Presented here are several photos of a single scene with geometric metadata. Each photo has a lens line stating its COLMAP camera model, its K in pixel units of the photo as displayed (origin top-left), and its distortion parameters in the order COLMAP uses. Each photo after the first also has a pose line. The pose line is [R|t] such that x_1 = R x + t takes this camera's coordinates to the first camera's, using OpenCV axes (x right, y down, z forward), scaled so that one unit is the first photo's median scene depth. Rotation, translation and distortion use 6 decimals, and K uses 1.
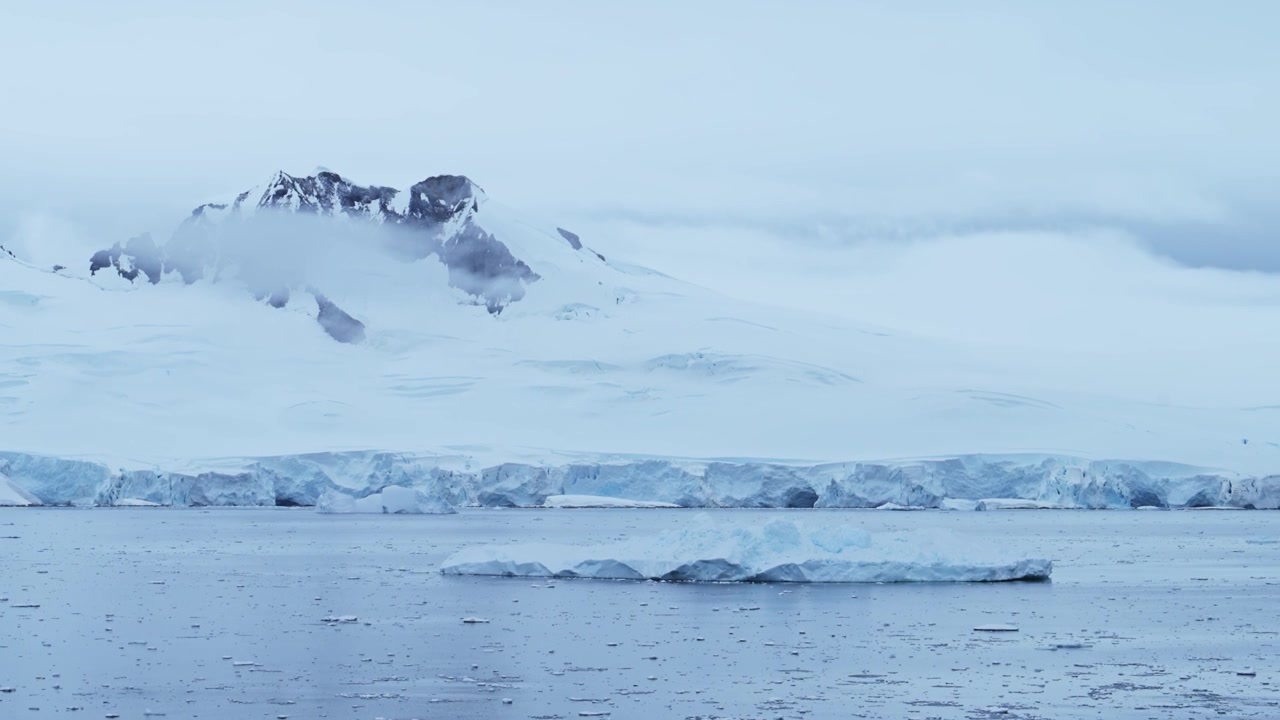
lens RADIAL K [[1221.5, 0, 640.0], [0, 1221.5, 360.0], [0, 0, 1]] dist [-0.008517, 0.011946]
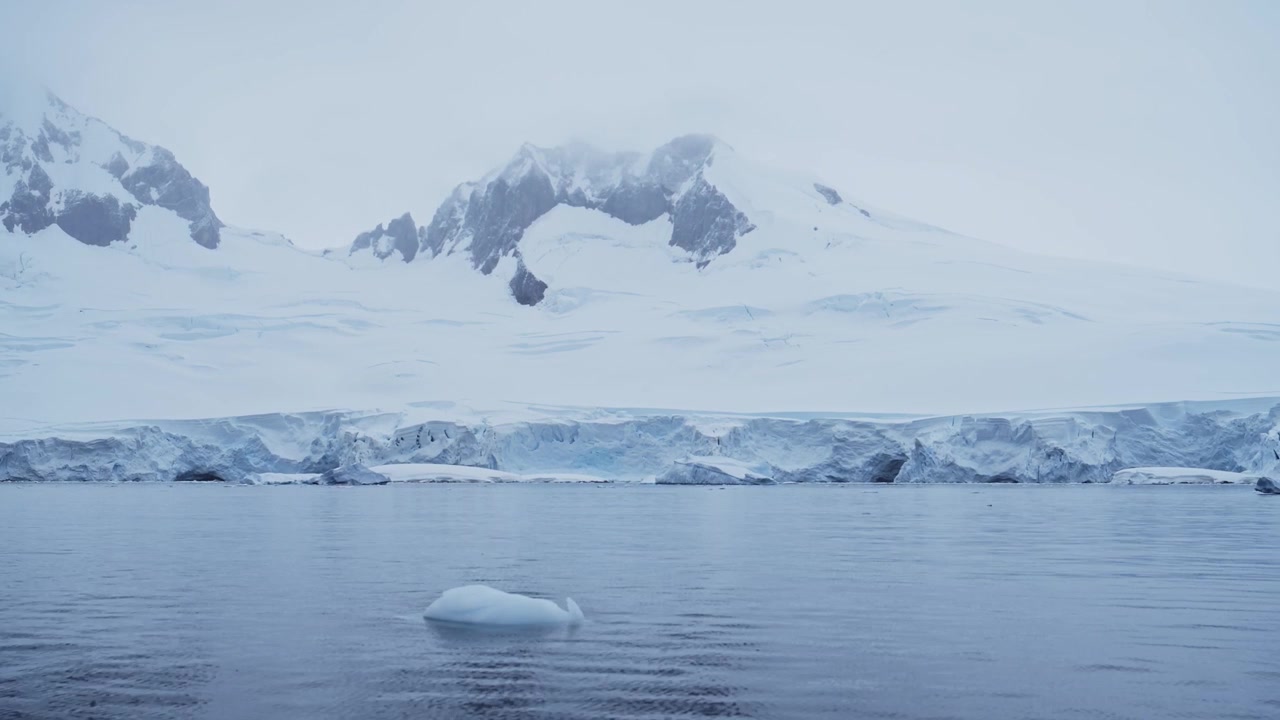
lens RADIAL K [[1221.5, 0, 640.0], [0, 1221.5, 360.0], [0, 0, 1]] dist [-0.008517, 0.011946]
pose [[0.967268, -0.026760, -0.252341, 0.172385], [0.031746, 0.999373, 0.015707, 0.037425], [0.251763, -0.023203, 0.967511, 0.309909]]
